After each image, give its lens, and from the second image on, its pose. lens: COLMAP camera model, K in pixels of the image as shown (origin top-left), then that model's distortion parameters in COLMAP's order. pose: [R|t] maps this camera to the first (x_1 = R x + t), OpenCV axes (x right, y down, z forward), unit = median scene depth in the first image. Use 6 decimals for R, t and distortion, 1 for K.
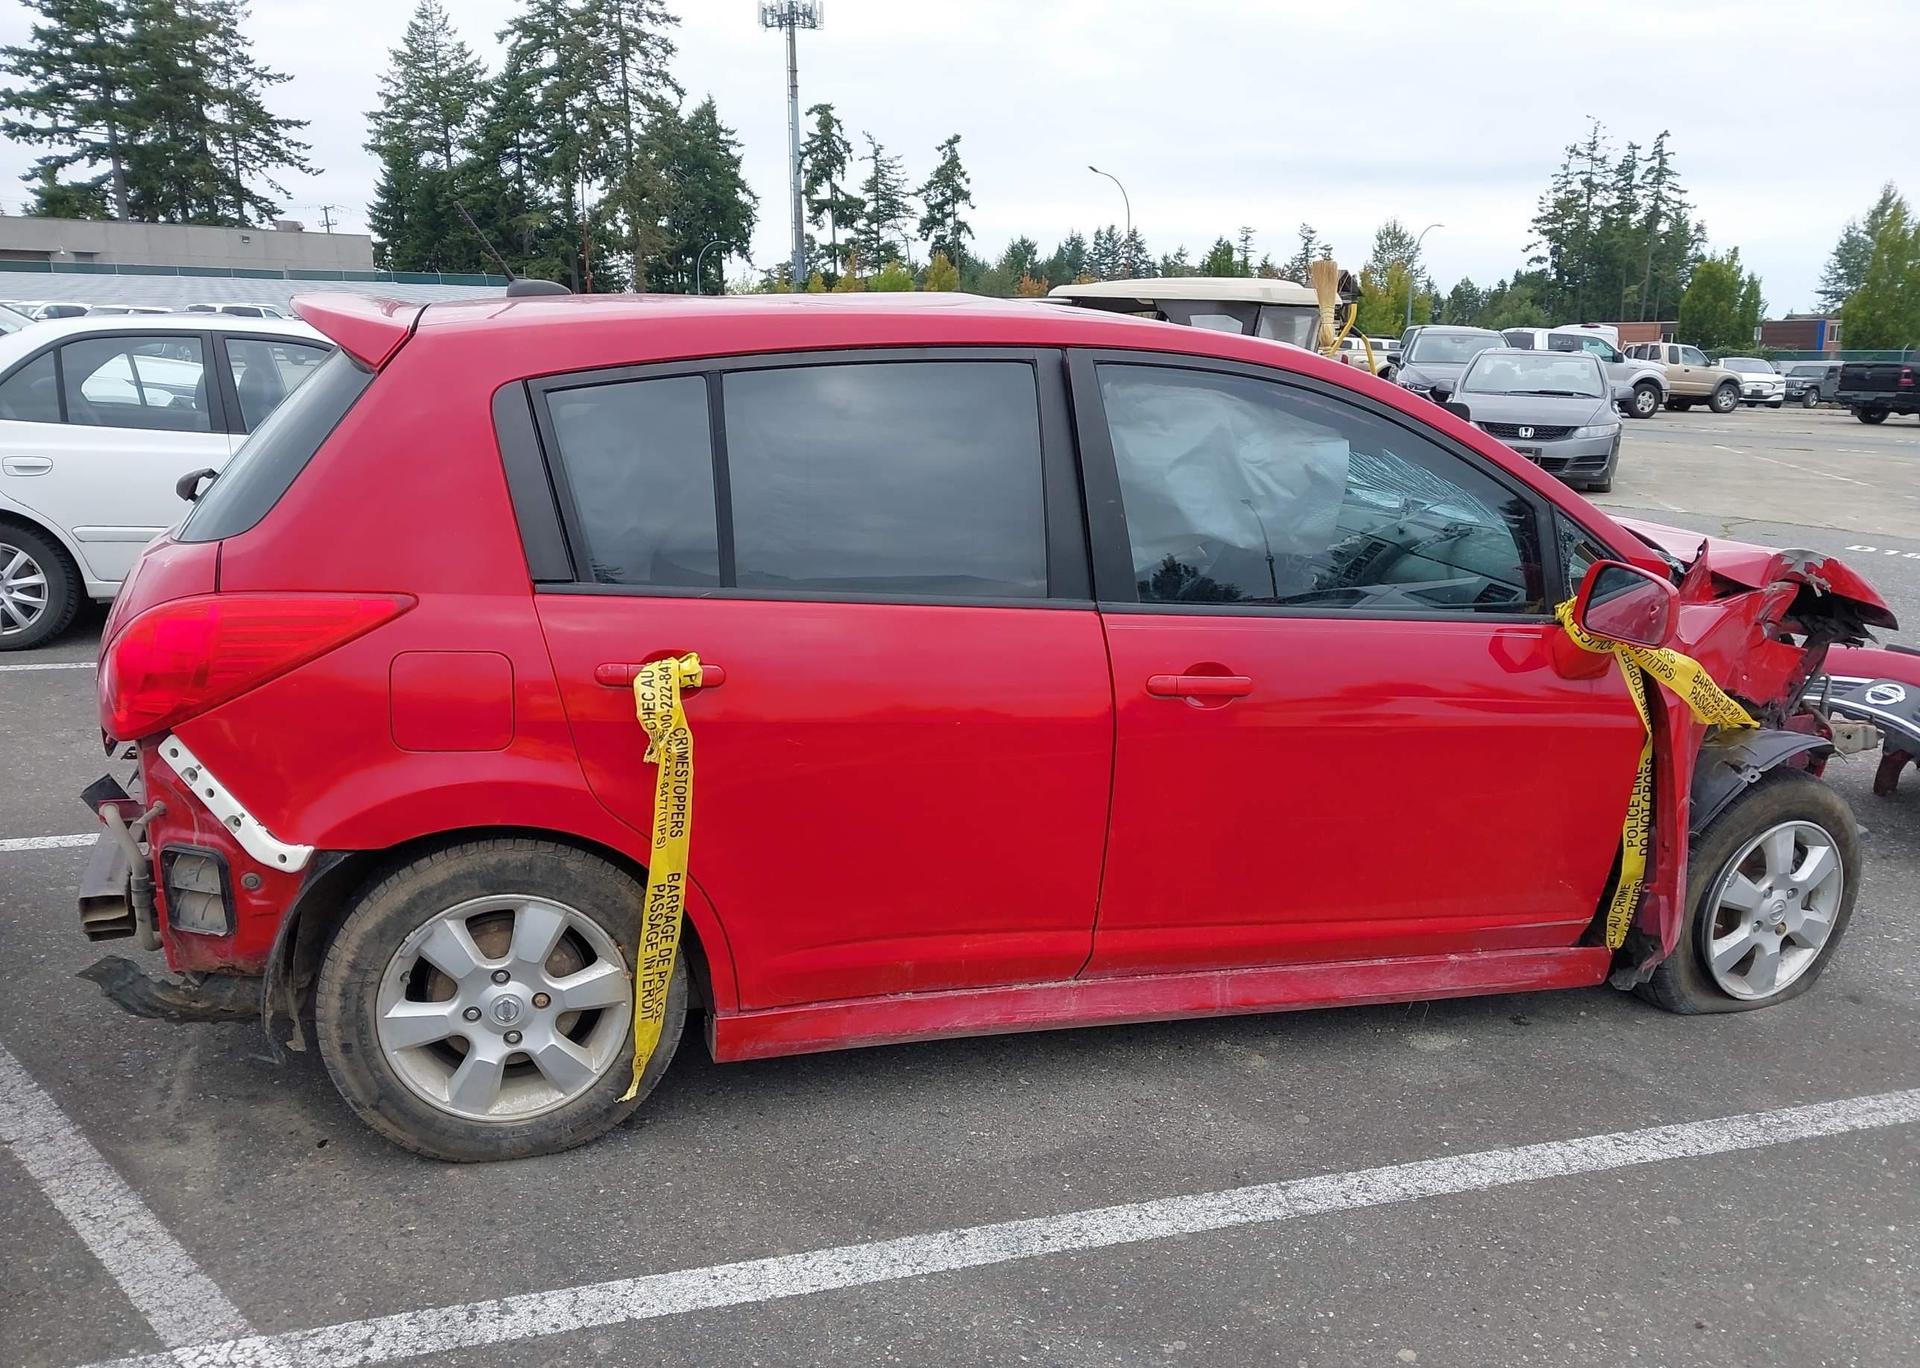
lens RADIAL K [[1517.5, 0, 953.2], [0, 1517.5, 691.9], [0, 0, 1]] dist [0.015315, -0.014262]
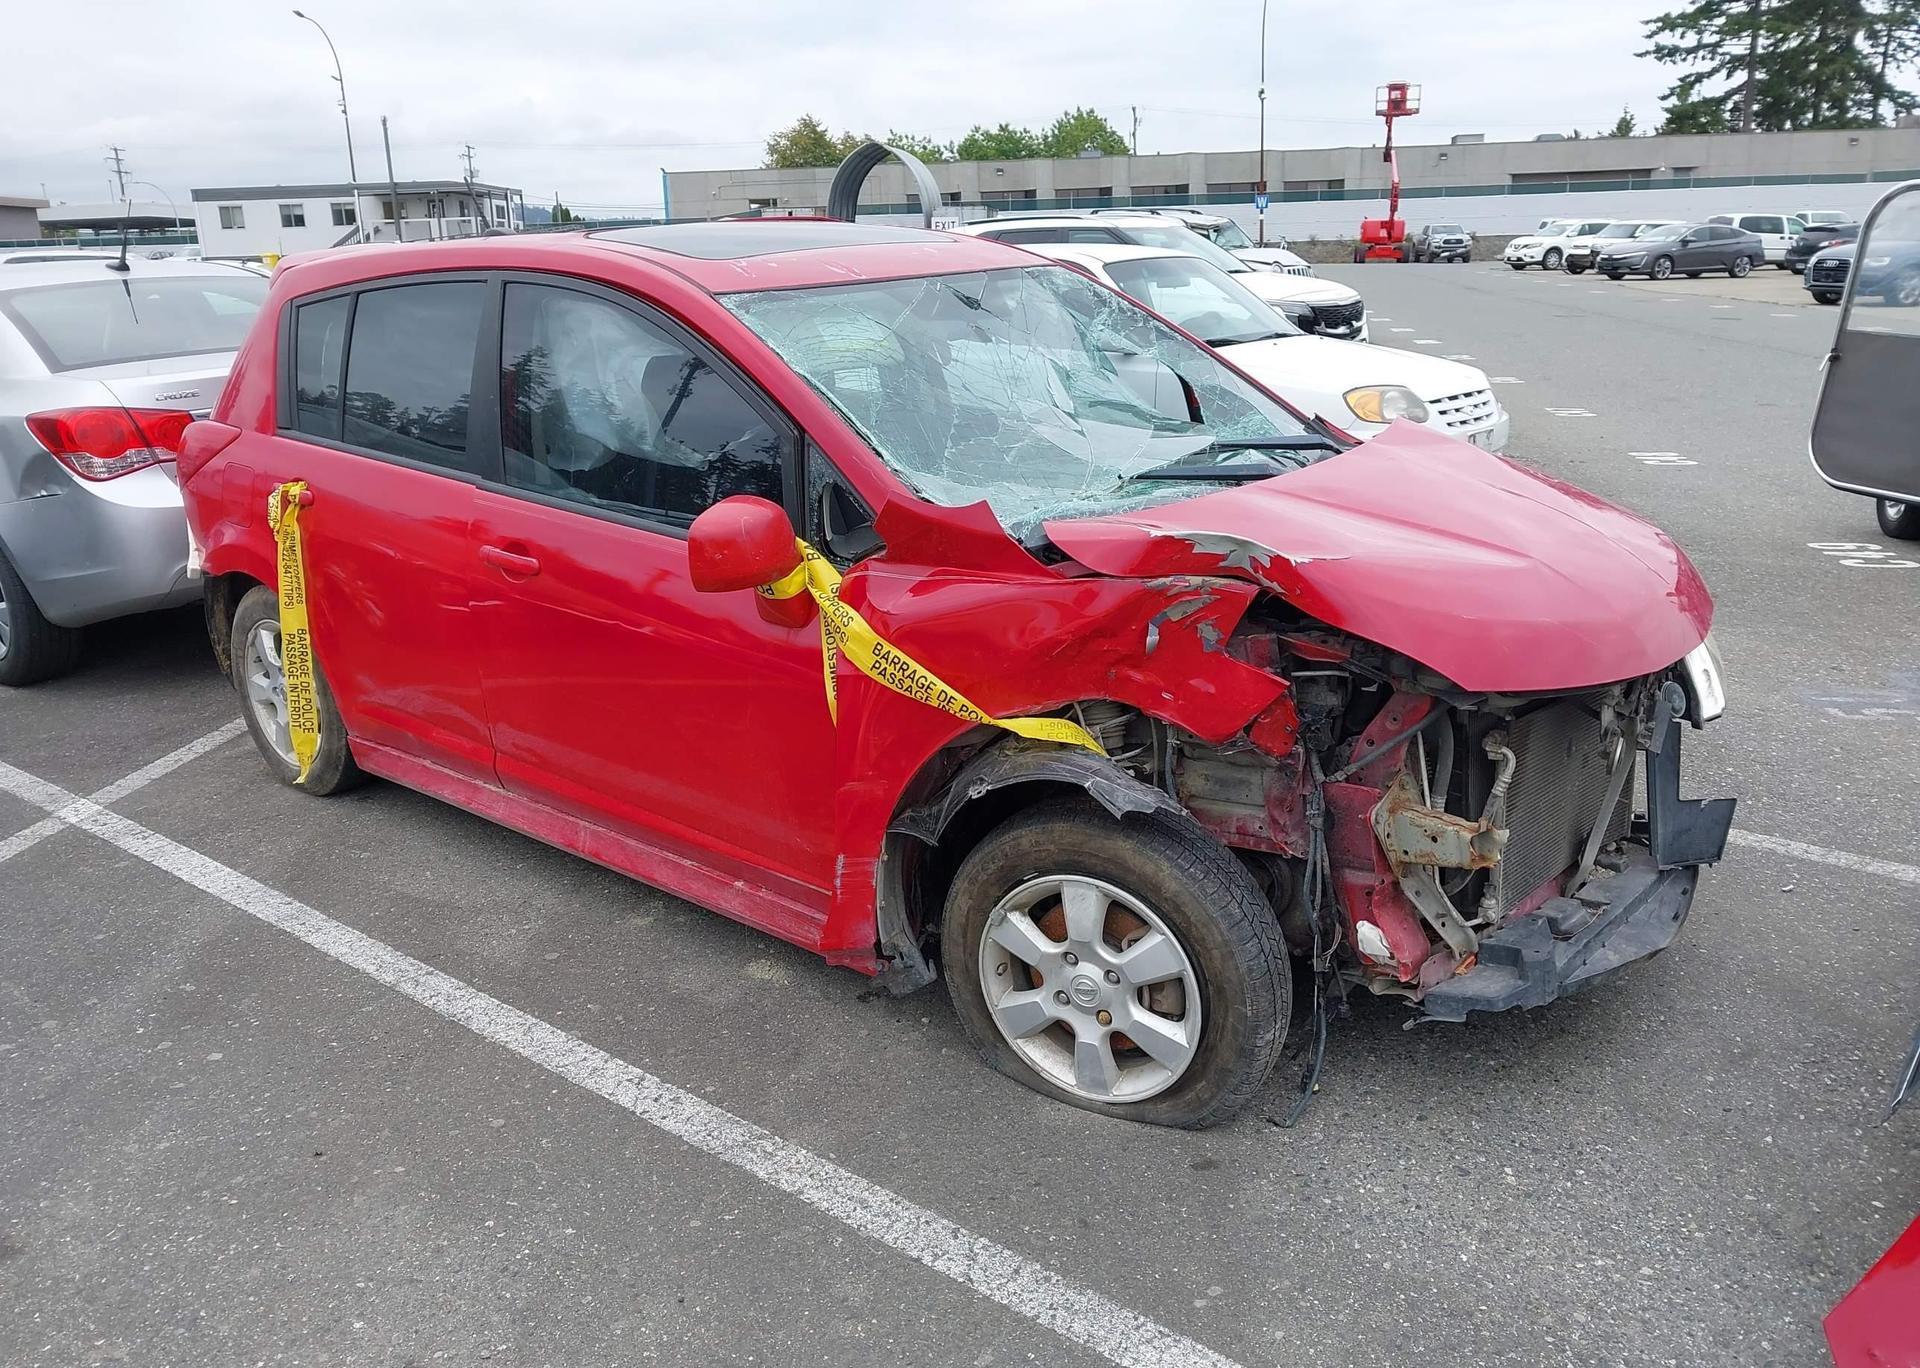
lens RADIAL K [[1517.5, 0, 952.9], [0, 1517.5, 689.2], [0, 0, 1]] dist [0.015315, -0.014262]
pose [[0.570593, 0.203004, -0.795747, 1.167267], [-0.161022, 0.977813, 0.133990, -0.105947], [0.805292, 0.051679, 0.590622, 0.518038]]
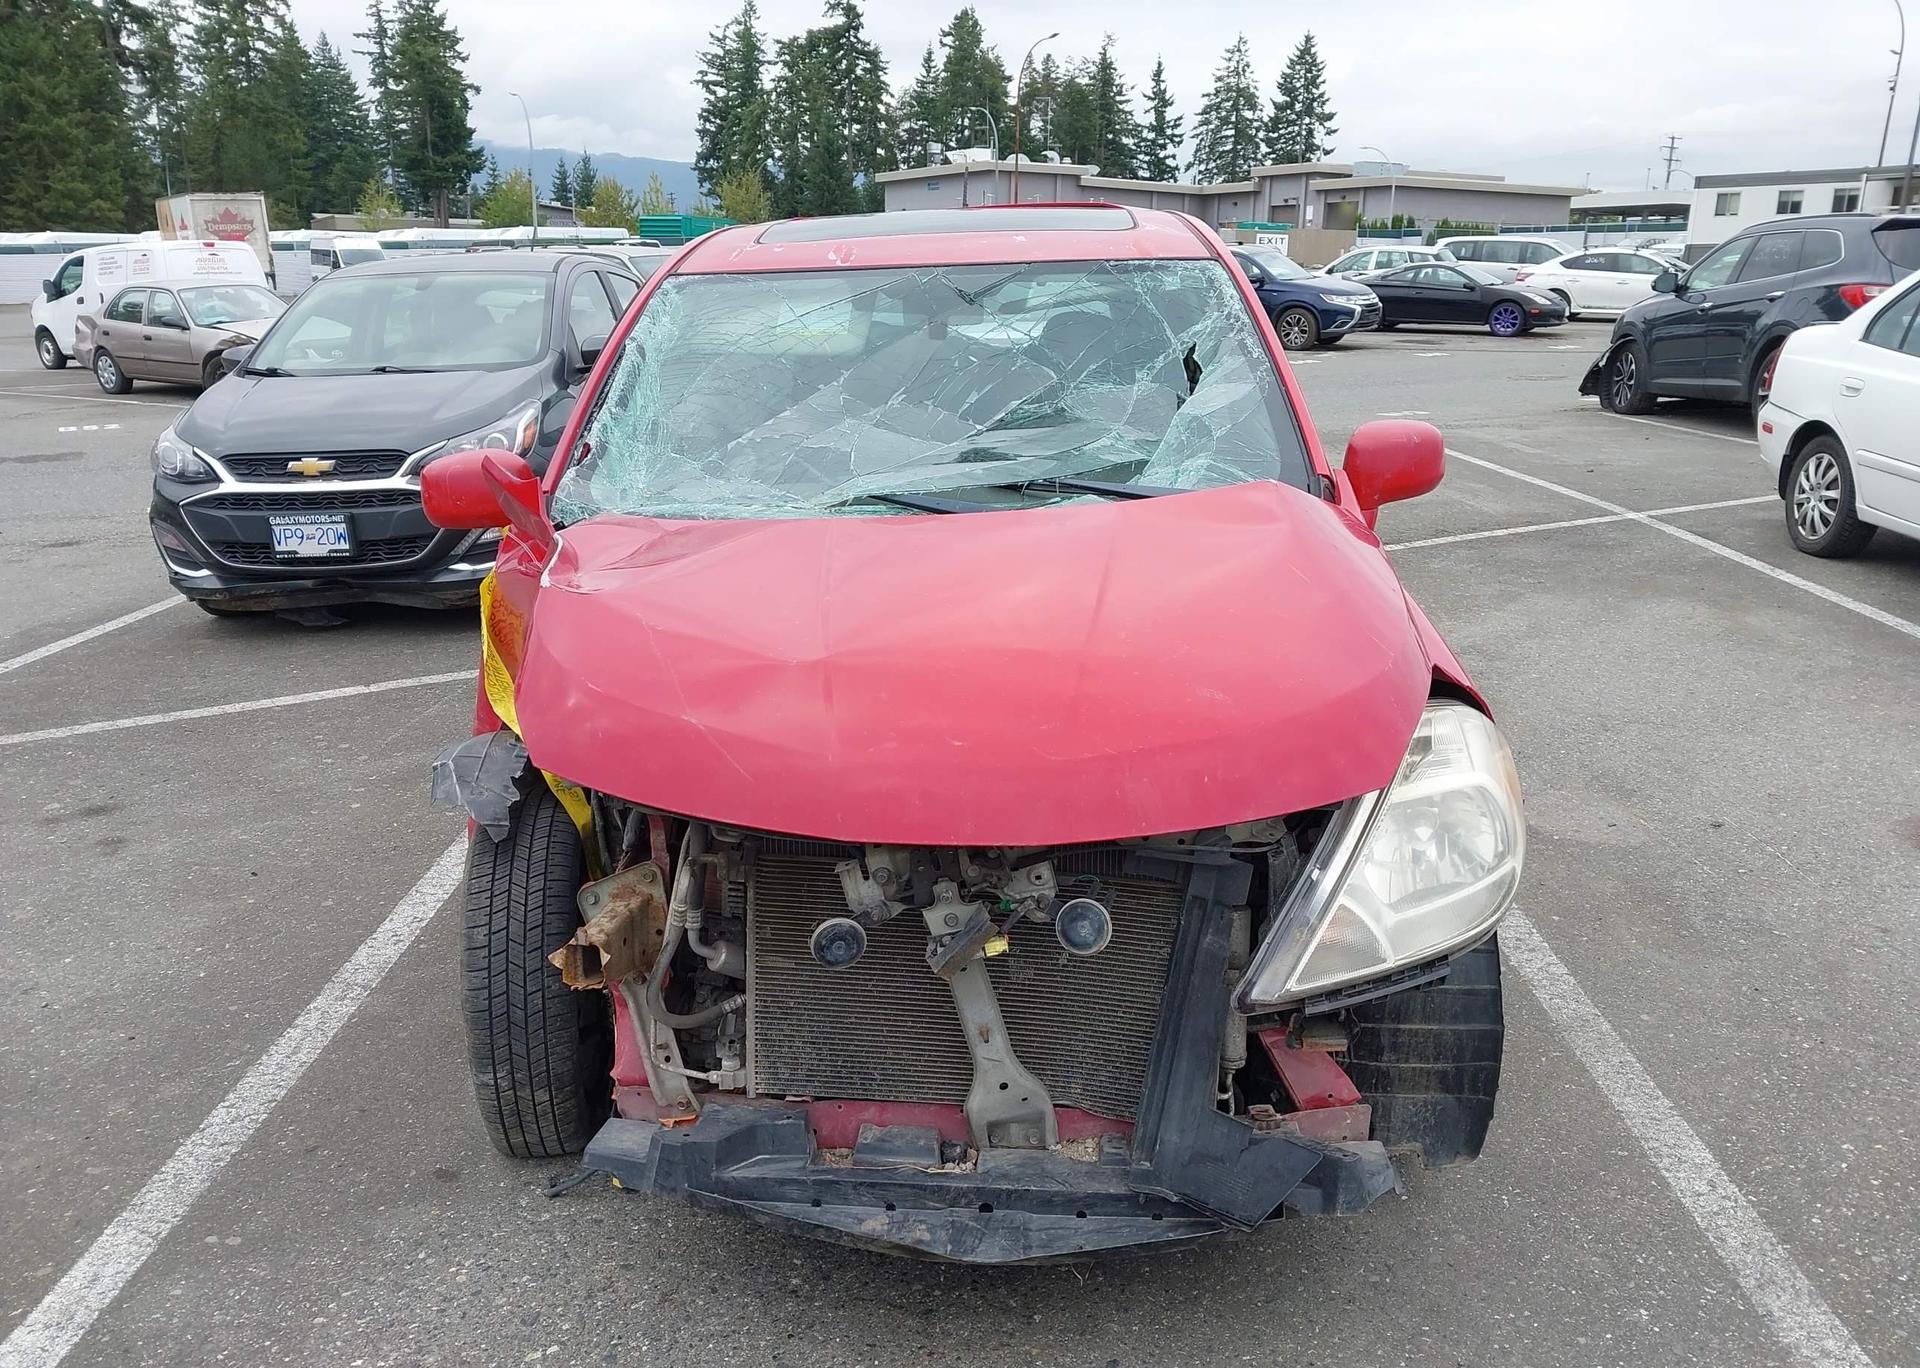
lens RADIAL K [[1517.5, 0, 963.3], [0, 1517.5, 679.1], [0, 0, 1]] dist [0.015315, -0.014262]
pose [[-0.294029, 0.244599, -0.923969, 1.240457], [-0.226233, 0.921420, 0.315917, -0.318446], [0.928636, 0.301921, -0.215588, 1.449459]]
